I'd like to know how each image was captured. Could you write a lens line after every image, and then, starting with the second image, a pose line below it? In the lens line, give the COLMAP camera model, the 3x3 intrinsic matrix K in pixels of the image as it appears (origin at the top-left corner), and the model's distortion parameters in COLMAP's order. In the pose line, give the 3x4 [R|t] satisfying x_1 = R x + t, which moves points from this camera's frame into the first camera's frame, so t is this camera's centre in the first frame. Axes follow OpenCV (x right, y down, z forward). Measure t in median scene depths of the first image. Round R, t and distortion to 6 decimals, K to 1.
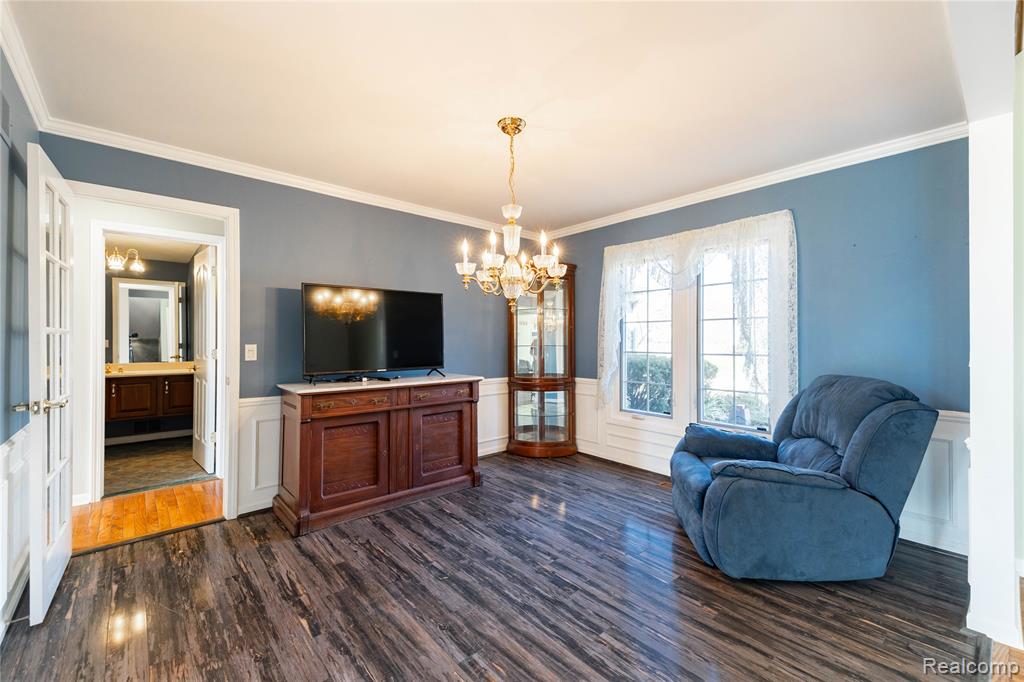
lens RADIAL K [[419.3, 0, 513.7], [0, 419.3, 341.8], [0, 0, 1]] dist [0.045013, -0.011385]
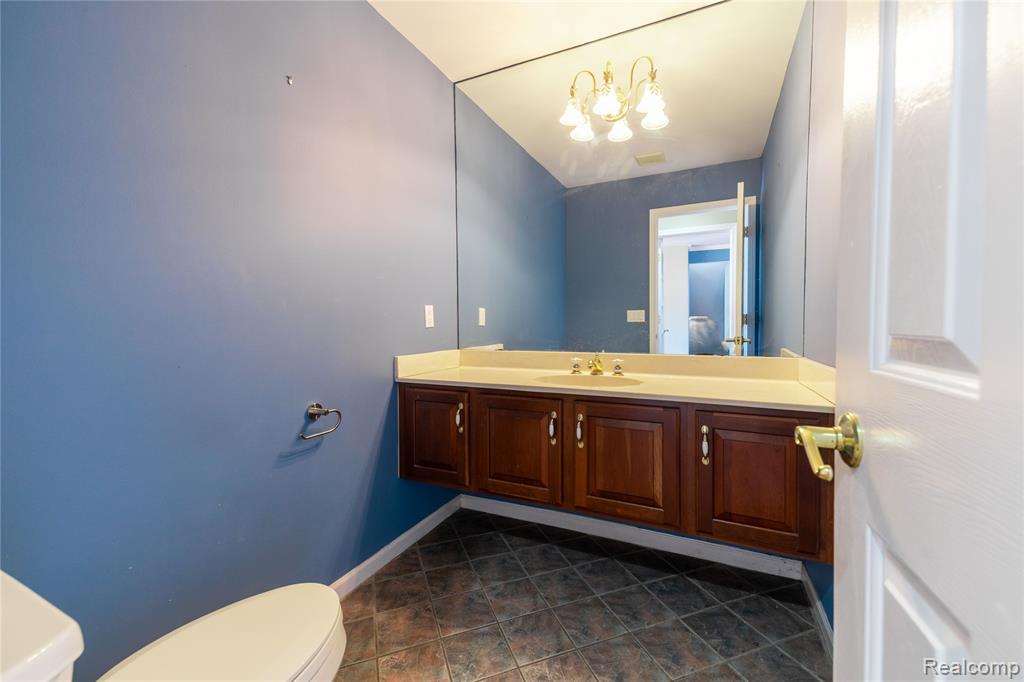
lens RADIAL K [[419.3, 0, 512.3], [0, 419.3, 337.9], [0, 0, 1]] dist [0.045013, -0.011385]
pose [[0.393004, 0.015940, -0.919399, -0.449731], [0.005213, 0.999795, 0.019562, 0.019037], [0.919522, -0.012481, 0.392840, 0.583027]]
